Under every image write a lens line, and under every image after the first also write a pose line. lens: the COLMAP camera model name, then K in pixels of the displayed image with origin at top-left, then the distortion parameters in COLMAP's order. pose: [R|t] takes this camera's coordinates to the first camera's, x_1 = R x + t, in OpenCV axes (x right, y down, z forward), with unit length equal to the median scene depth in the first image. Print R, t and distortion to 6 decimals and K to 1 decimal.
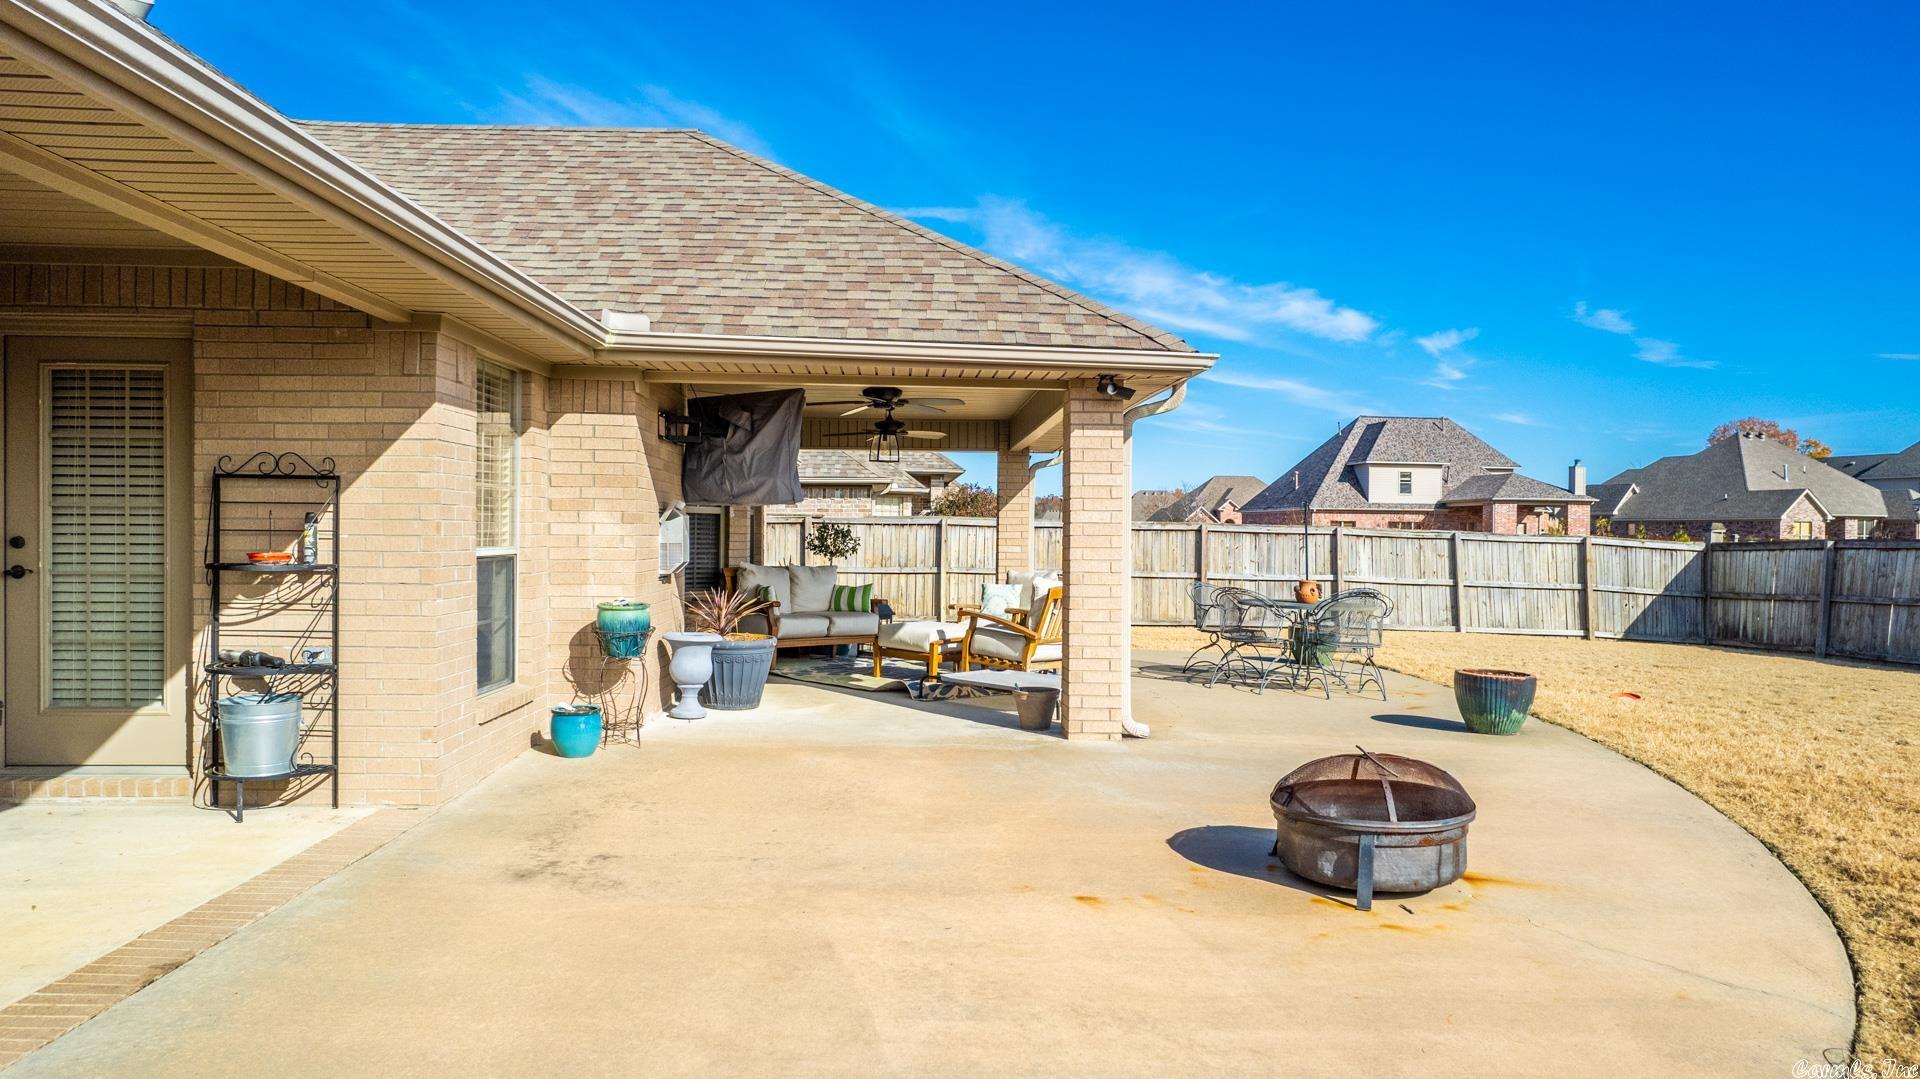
lens RADIAL K [[1261.2, 0, 966.7], [0, 1261.2, 557.3], [0, 0, 1]] dist [-0.071488, 0.071285]
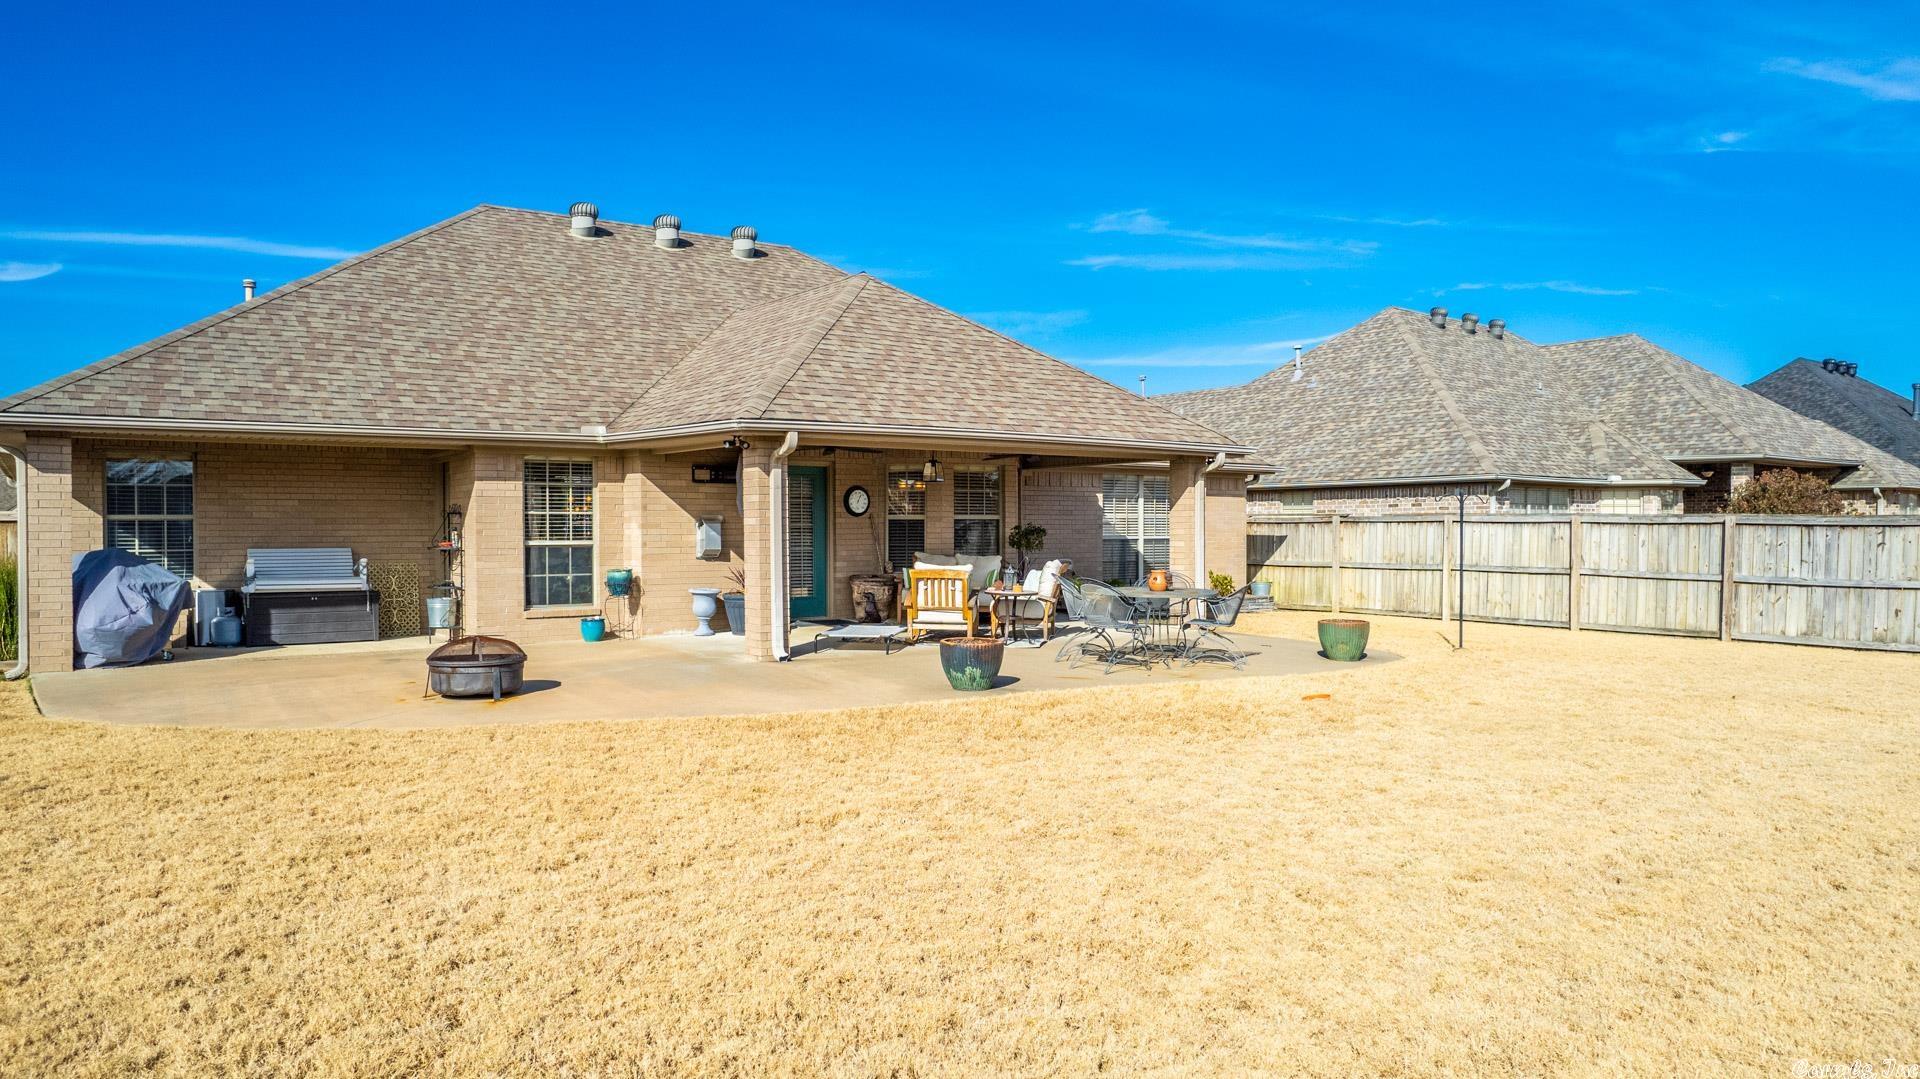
lens RADIAL K [[1261.2, 0, 968.6], [0, 1261.2, 539.7], [0, 0, 1]] dist [-0.071488, 0.071285]
pose [[0.563931, -0.003841, -0.825813, 0.569914], [-0.006268, 0.999940, -0.008931, -0.000260], [0.825798, 0.010213, 0.563873, 0.120892]]
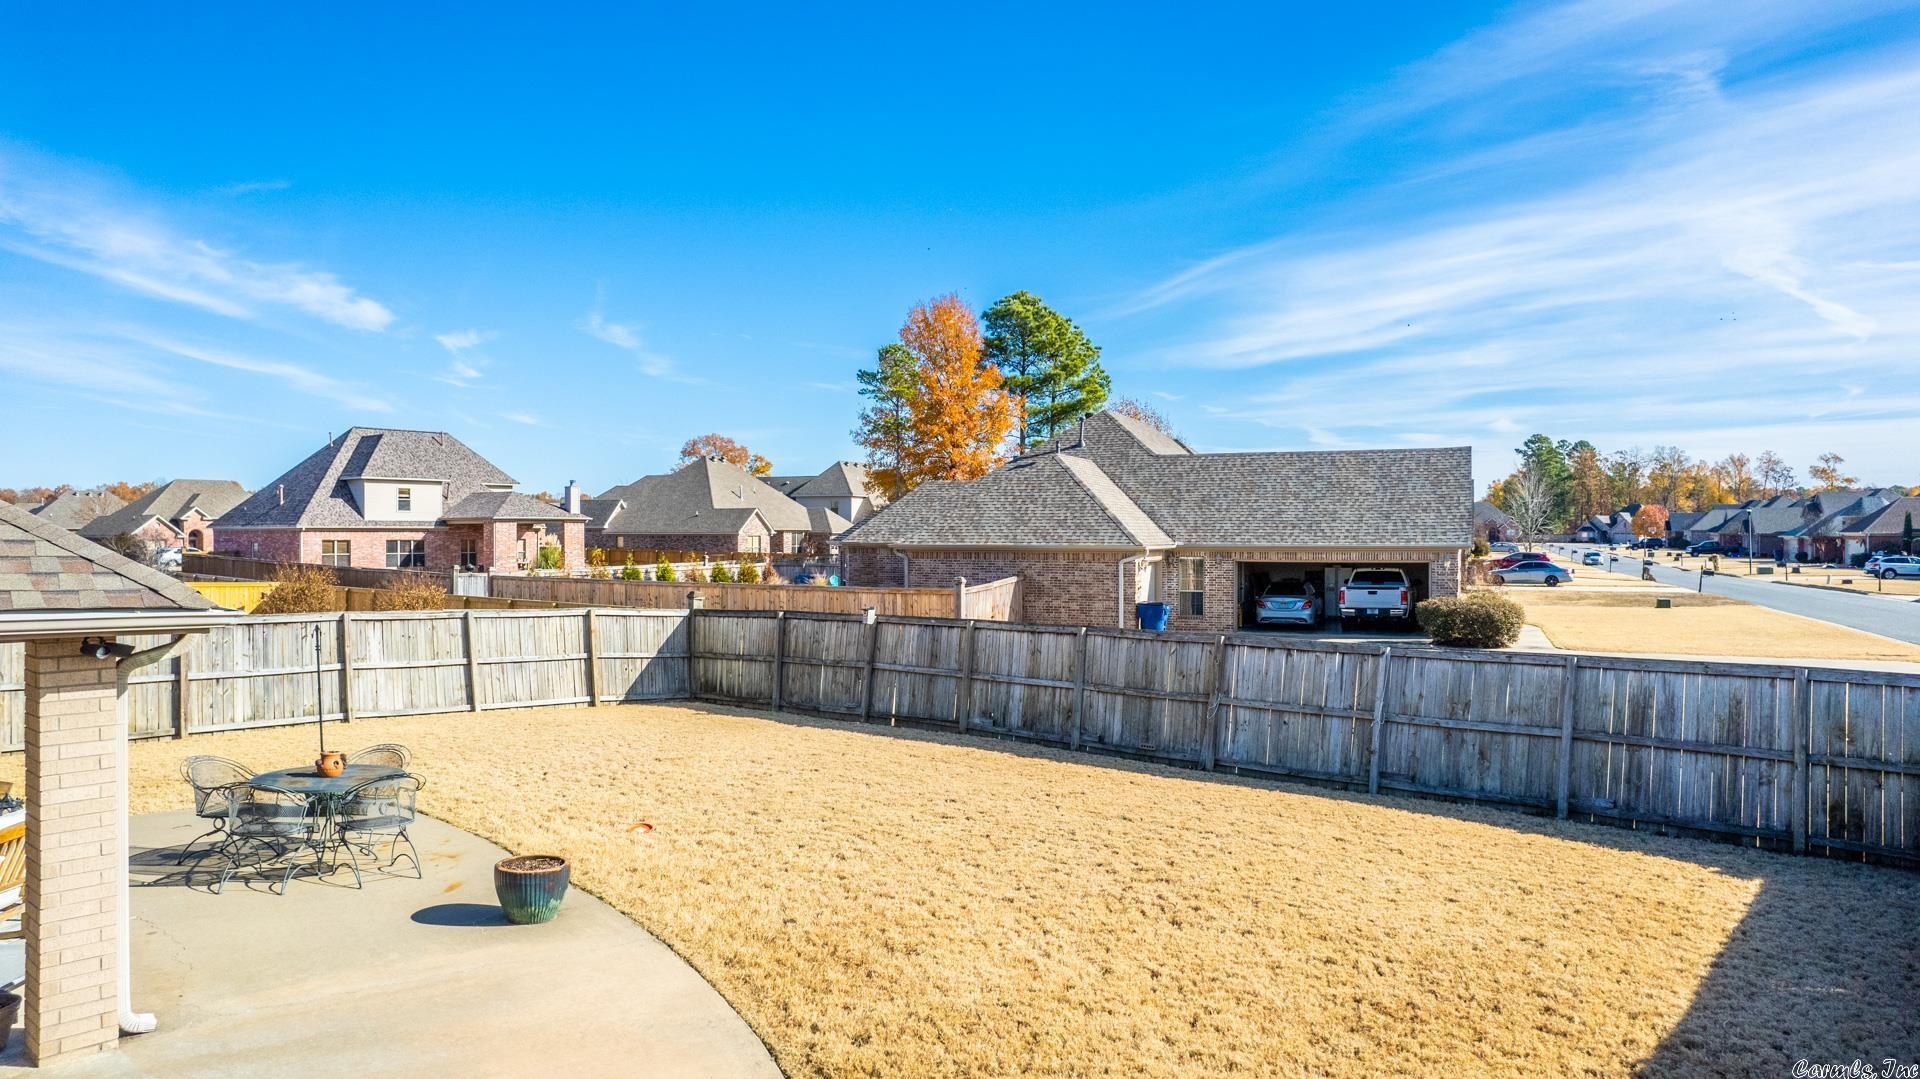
lens RADIAL K [[1261.2, 0, 985.2], [0, 1261.2, 548.7], [0, 0, 1]] dist [-0.071488, 0.071285]
pose [[0.711581, -0.016759, 0.702404, -0.019239], [0.006027, 0.999824, 0.017749, -0.085606], [-0.702578, -0.008396, 0.711557, -0.009746]]
